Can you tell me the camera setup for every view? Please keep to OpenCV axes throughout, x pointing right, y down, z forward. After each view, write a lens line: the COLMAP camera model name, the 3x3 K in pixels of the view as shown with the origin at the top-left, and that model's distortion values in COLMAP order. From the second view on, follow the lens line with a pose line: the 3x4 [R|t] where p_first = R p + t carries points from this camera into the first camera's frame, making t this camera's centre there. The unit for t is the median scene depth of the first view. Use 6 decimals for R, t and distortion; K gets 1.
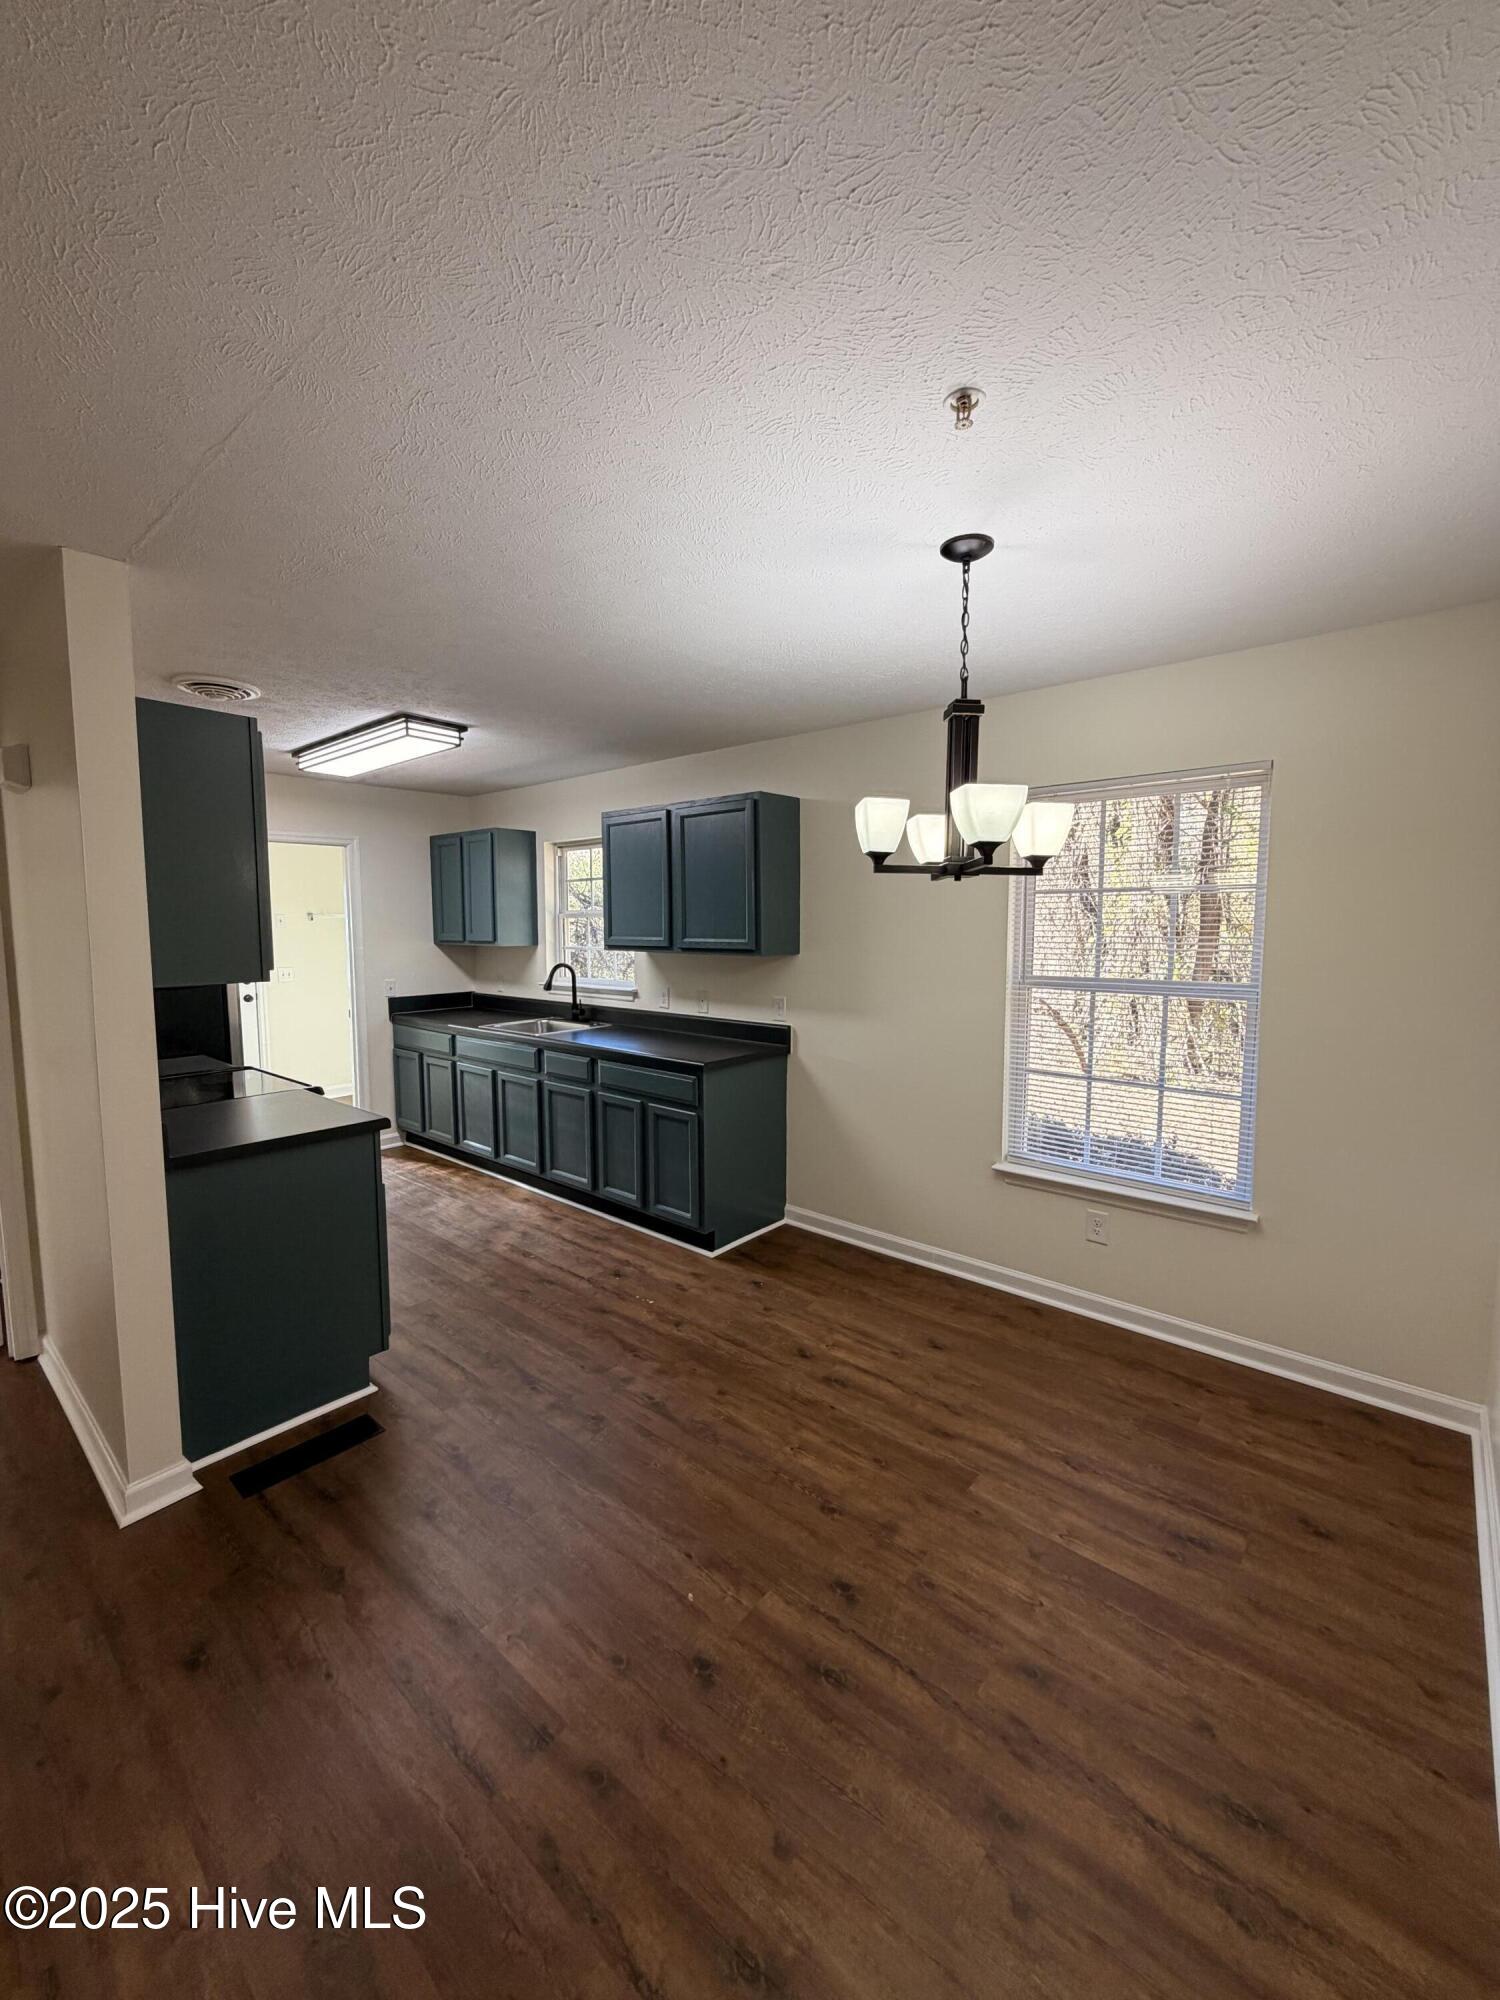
lens RADIAL K [[792.4, 0, 733.6], [0, 792.4, 990.2], [0, 0, 1]] dist [-0.004288, 0.000667]
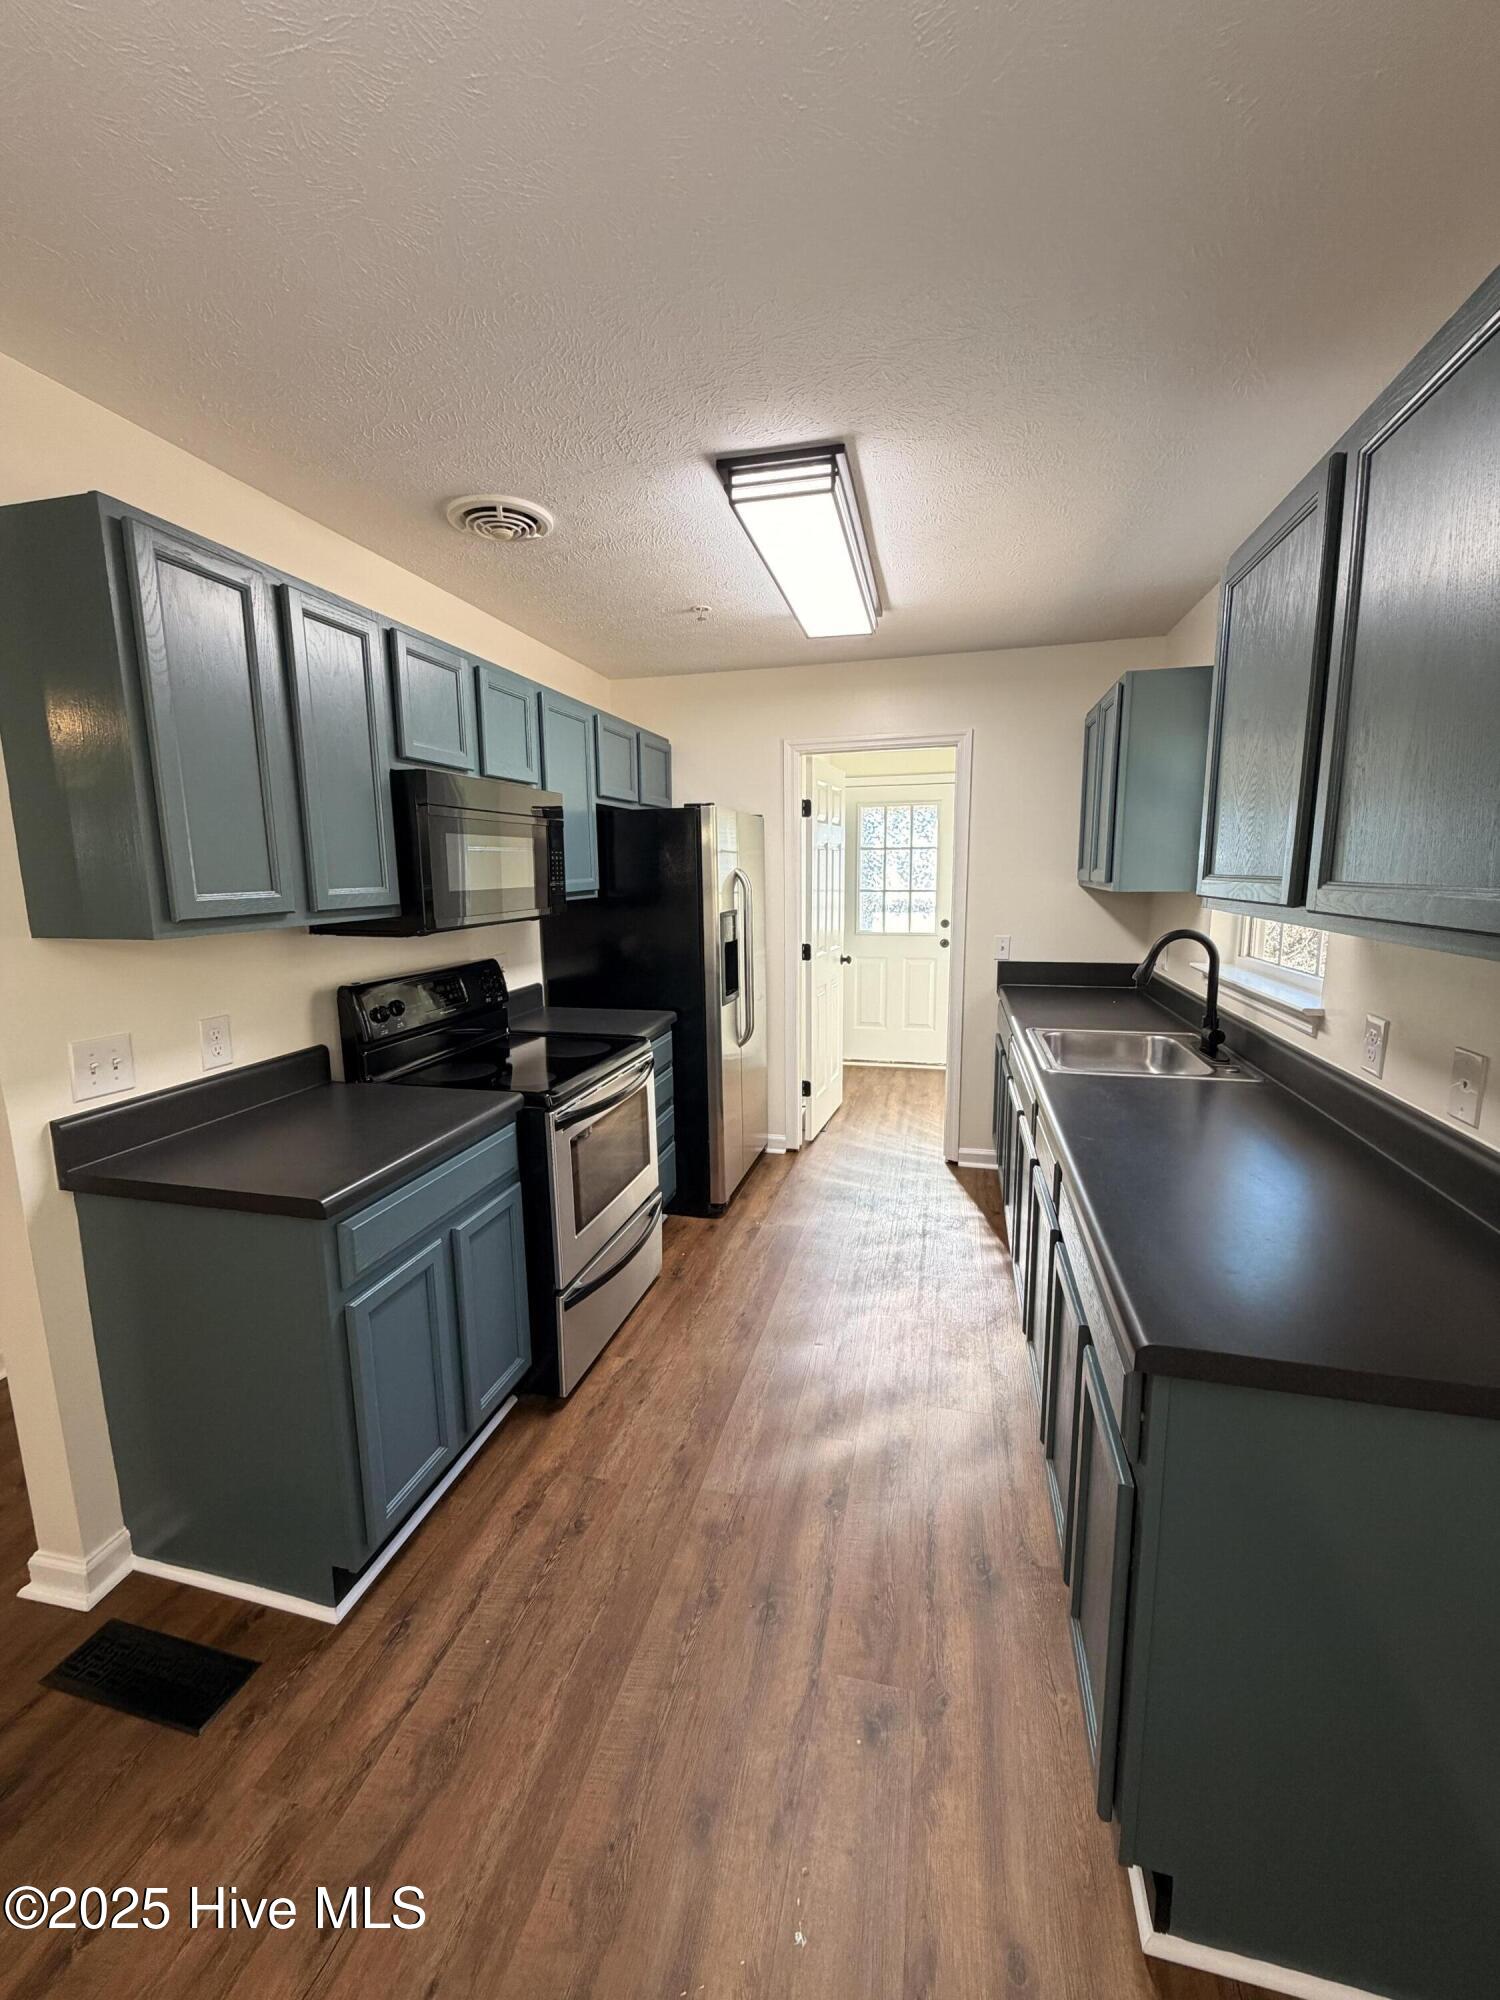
lens RADIAL K [[792.4, 0, 733.7], [0, 792.4, 998.7], [0, 0, 1]] dist [-0.004288, 0.000667]
pose [[0.457321, 0.142571, -0.877799, 0.106875], [-0.059015, 0.989755, 0.130009, -0.048463], [0.887342, -0.007653, 0.461049, 0.673161]]
